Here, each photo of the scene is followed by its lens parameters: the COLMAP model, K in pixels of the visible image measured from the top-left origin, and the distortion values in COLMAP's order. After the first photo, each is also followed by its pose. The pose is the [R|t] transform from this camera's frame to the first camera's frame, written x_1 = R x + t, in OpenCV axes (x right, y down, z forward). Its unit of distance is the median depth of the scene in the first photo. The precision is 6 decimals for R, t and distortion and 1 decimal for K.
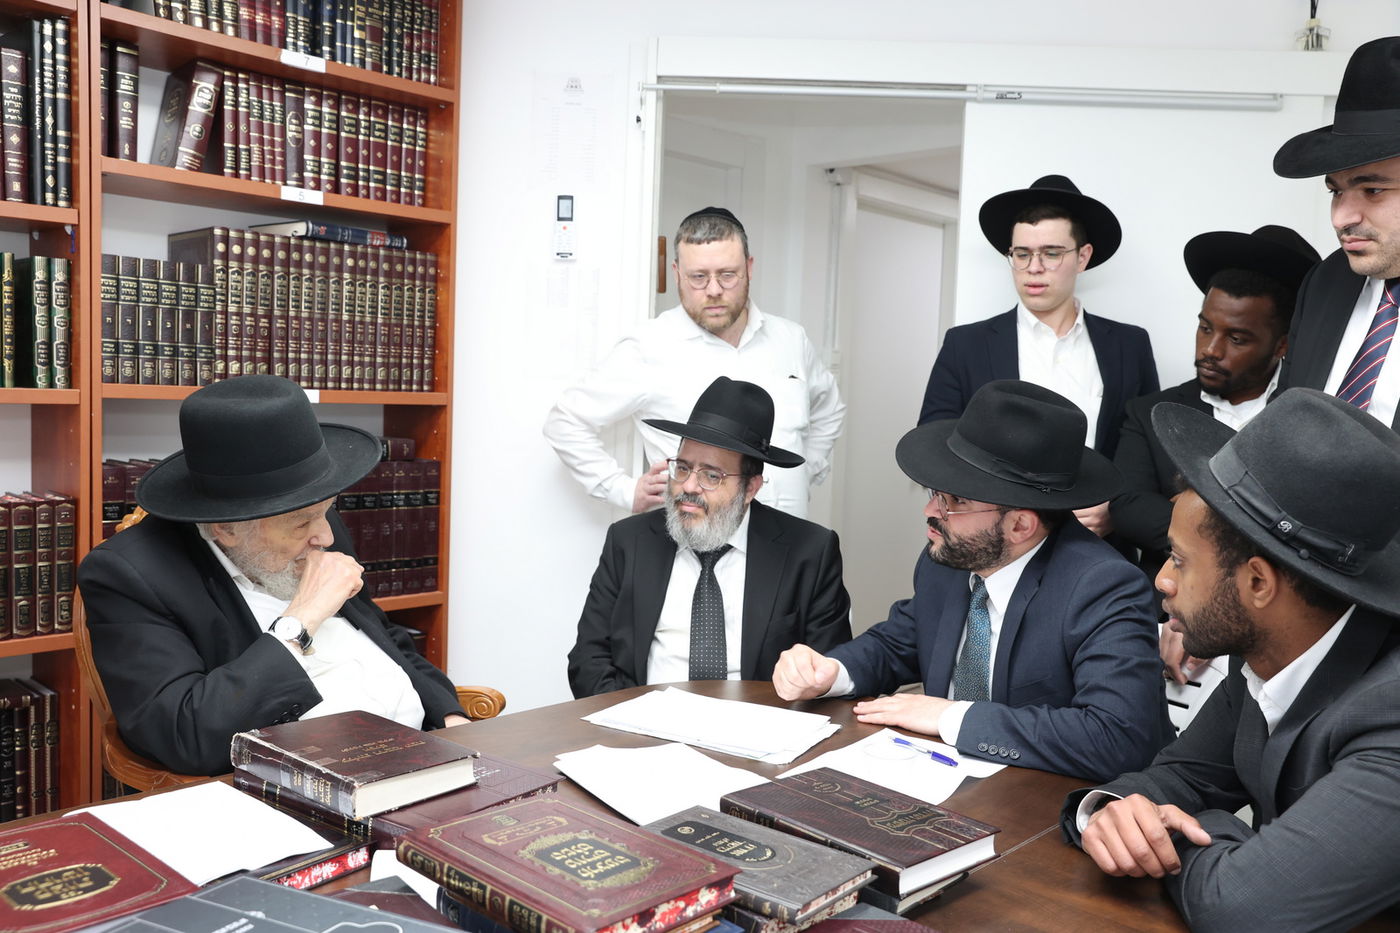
lens RADIAL K [[1197.6, 0, 711.8], [0, 1197.6, 469.4], [0, 0, 1]] dist [-0.040404, 0.077969]
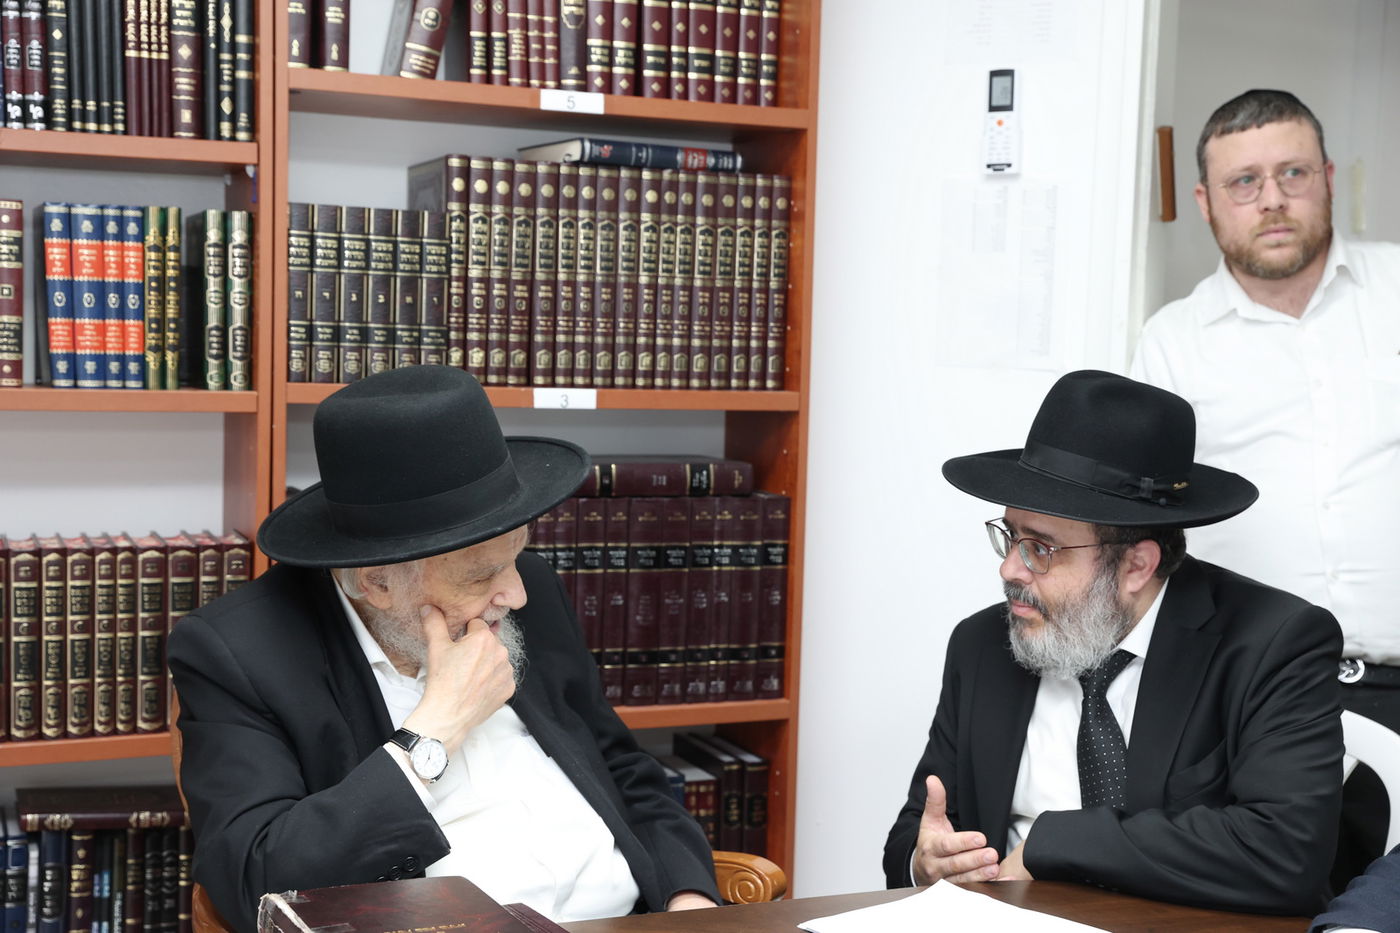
lens RADIAL K [[1933.8, 0, 701.6], [0, 1933.8, 464.8], [0, 0, 1]] dist [0.102815, 0.000000]
pose [[0.912163, 0.014014, -0.409588, 0.187412], [-0.020421, 0.999728, -0.011272, -0.014124], [0.409318, 0.018646, 0.912201, 0.032951]]
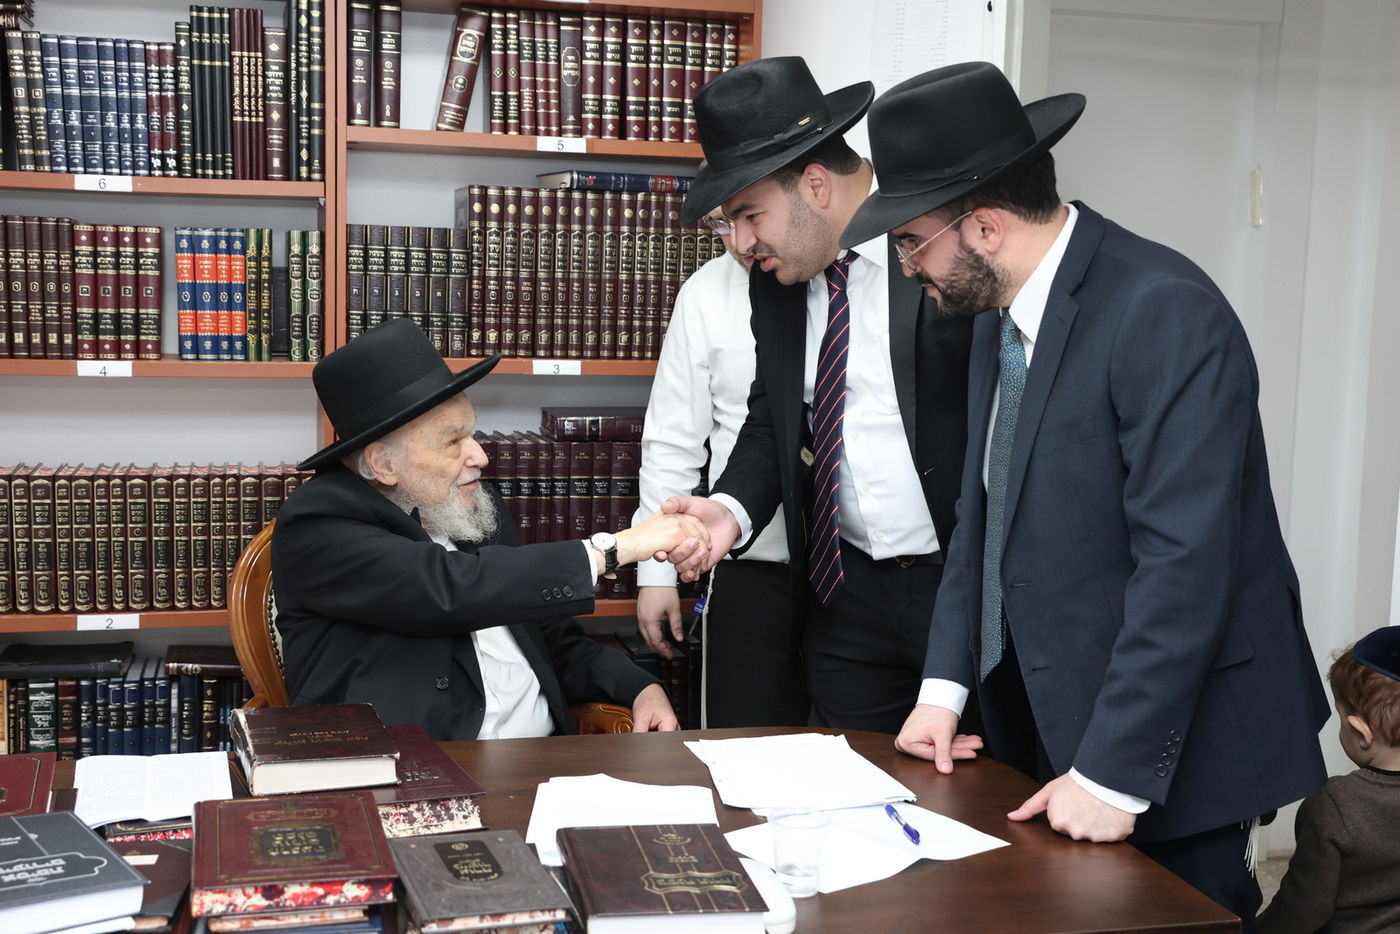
lens RADIAL K [[1800.8, 0, 703.0], [0, 1800.8, 440.2], [0, 0, 1]] dist [0.066189, 0.000000]
pose [[0.843151, 0.037953, -0.536336, 0.513369], [-0.031049, 0.999278, 0.021901, -0.042877], [0.536780, -0.001813, 0.843721, -0.095476]]
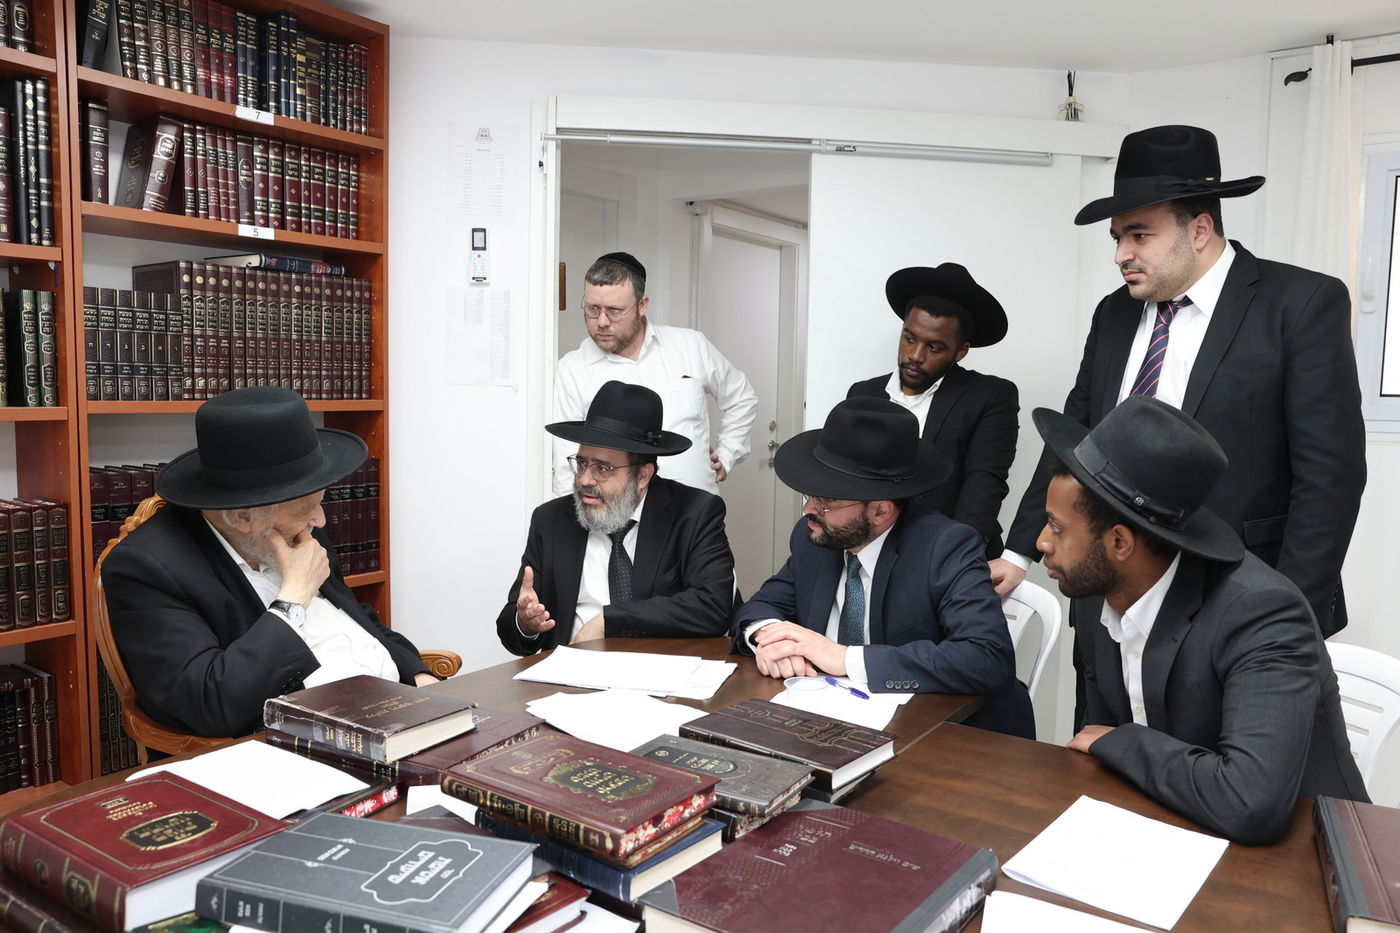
lens RADIAL K [[1034.0, 0, 710.0], [0, 1034.0, 463.8], [0, 0, 1]] dist [-0.069498, 0.061636]
pose [[0.989072, -0.031221, 0.144091, -0.063609], [0.029201, 0.999444, 0.016110, -0.010173], [-0.144513, -0.011726, 0.989433, -0.041295]]
